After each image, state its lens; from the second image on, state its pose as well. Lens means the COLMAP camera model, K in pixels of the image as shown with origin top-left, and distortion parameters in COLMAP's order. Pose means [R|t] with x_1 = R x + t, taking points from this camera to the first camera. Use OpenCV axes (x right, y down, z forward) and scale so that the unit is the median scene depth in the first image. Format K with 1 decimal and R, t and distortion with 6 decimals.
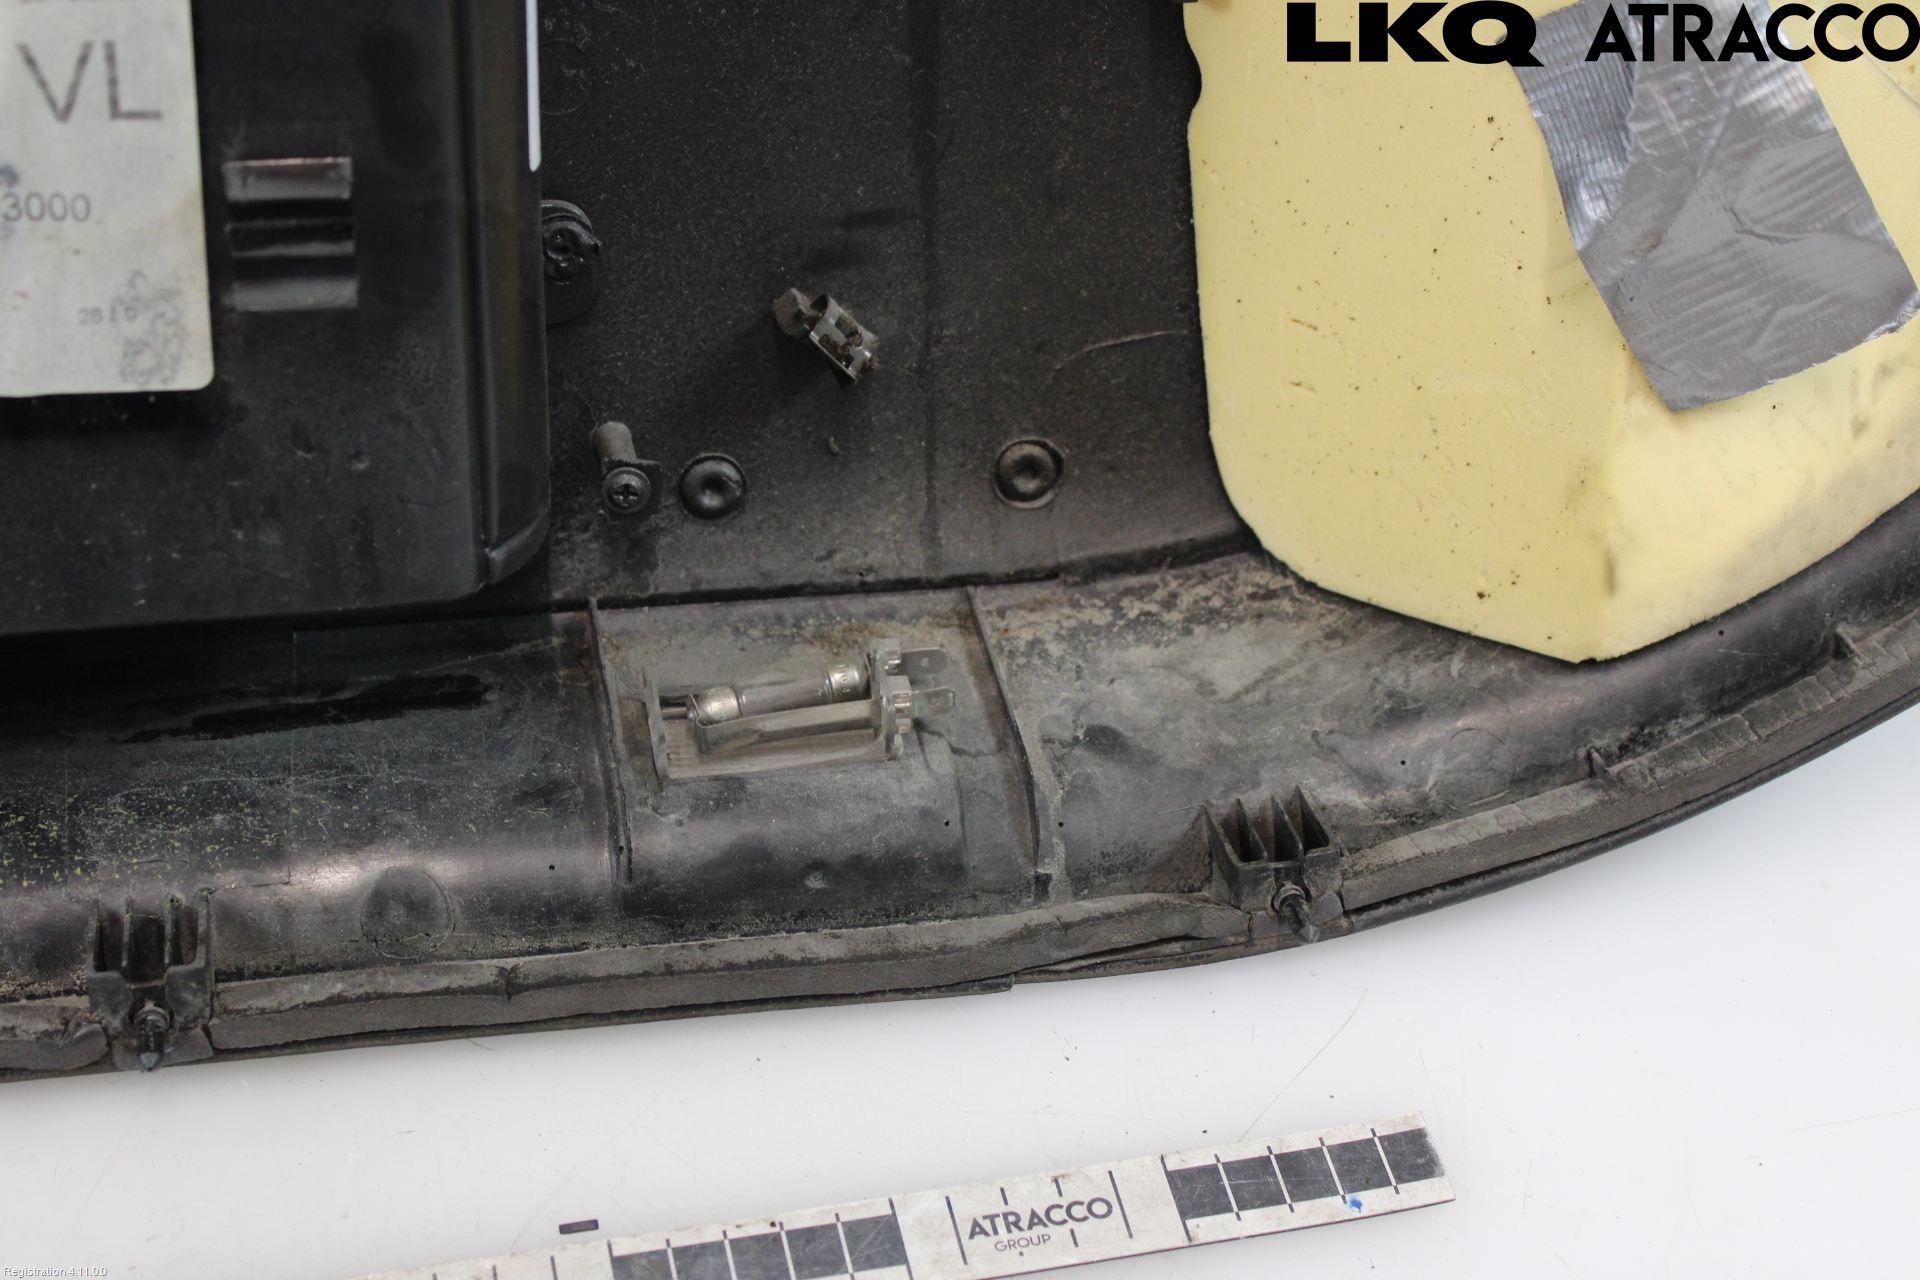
lens RADIAL K [[2925.1, 0, 960.0], [0, 2925.1, 640.0], [0, 0, 1]] dist [-0.034556, 0.033762]
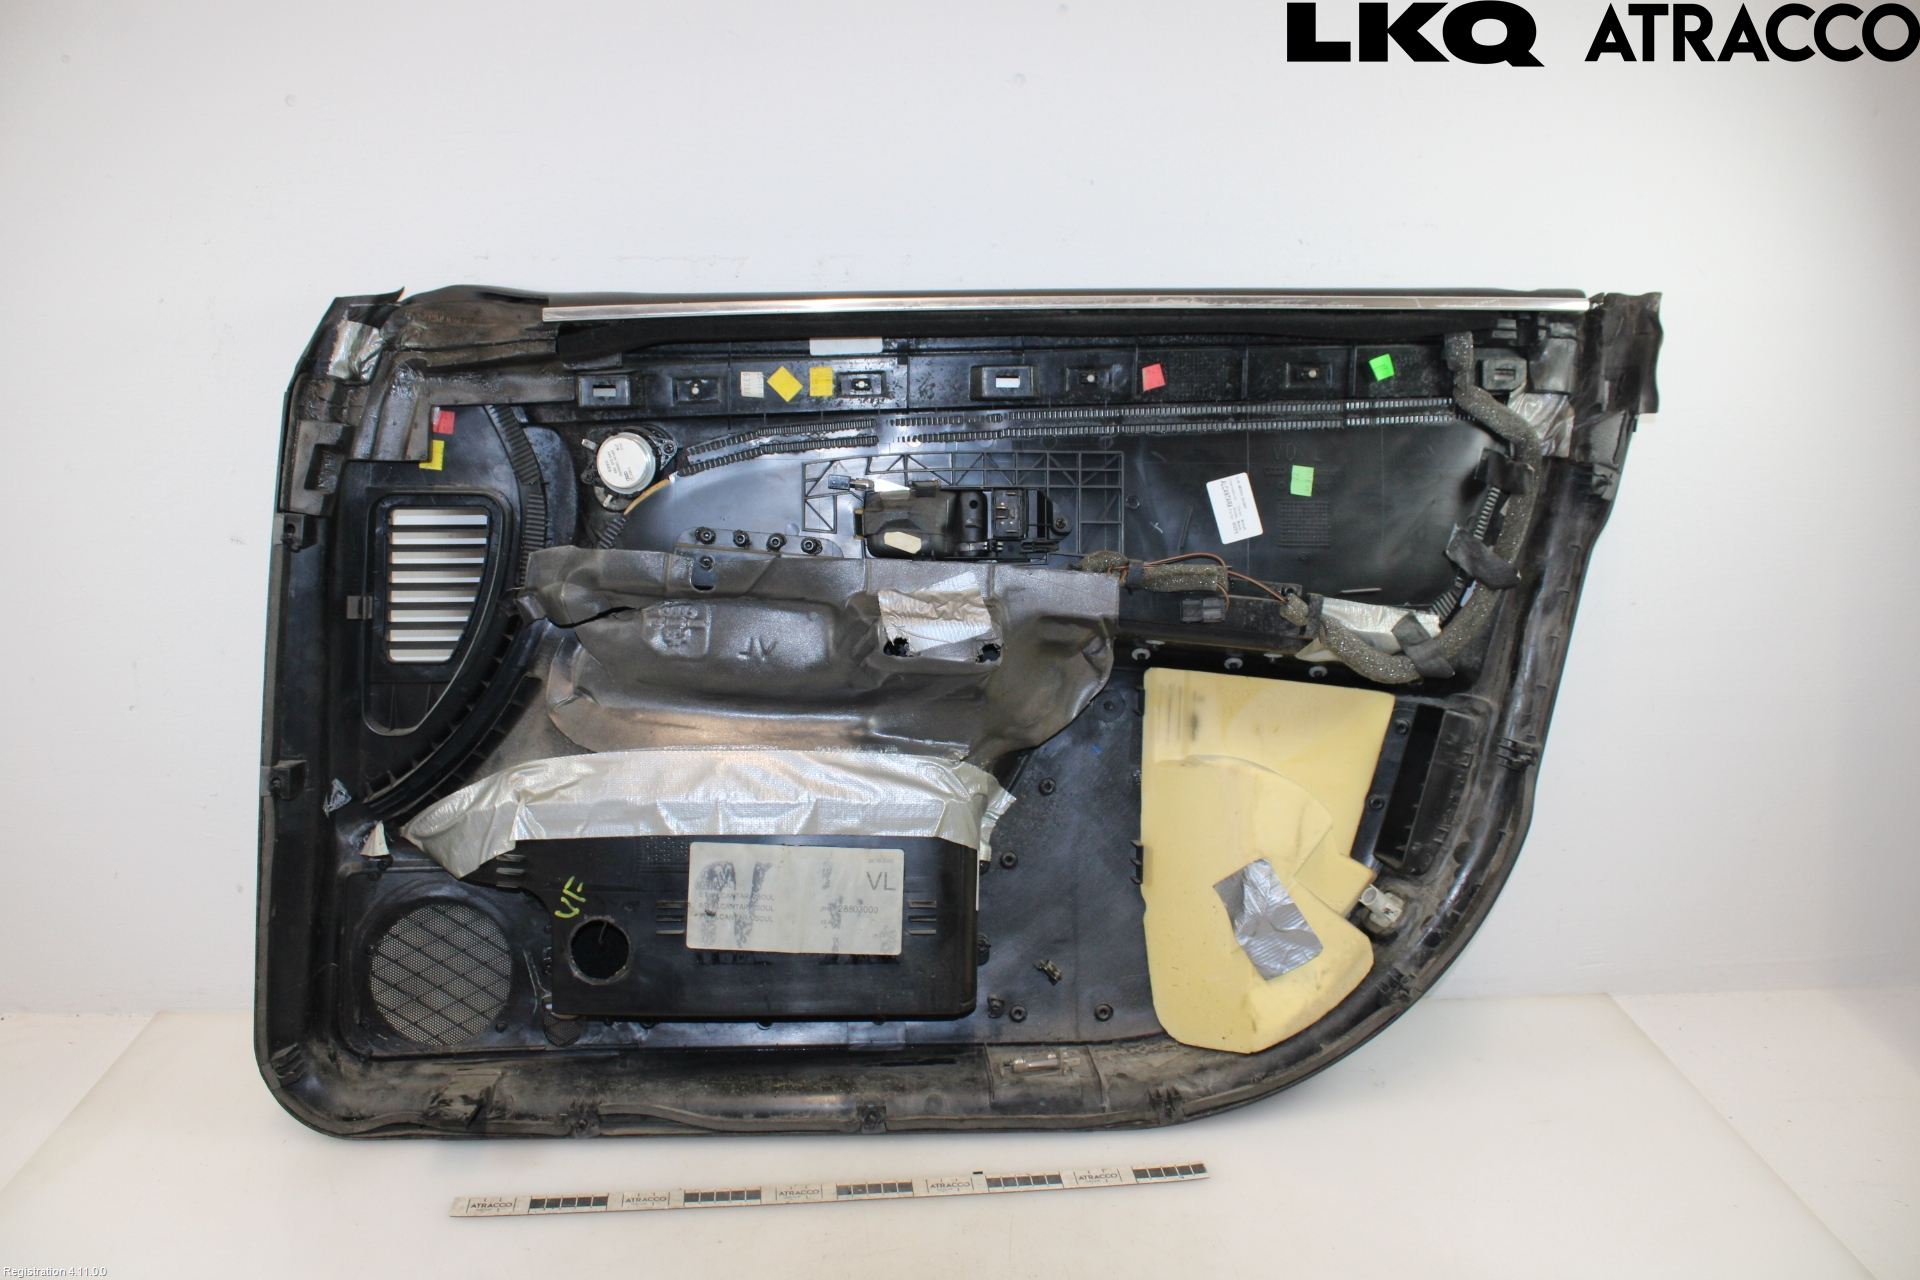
lens RADIAL K [[1604.4, 0, 960.0], [0, 1604.4, 640.0], [0, 0, 1]] dist [-0.127223, 0.000374]
pose [[0.991306, -0.024976, -0.129185, 0.121451], [-0.041734, 0.871437, -0.488728, 0.551531], [0.124783, 0.489871, 0.862819, -1.043073]]
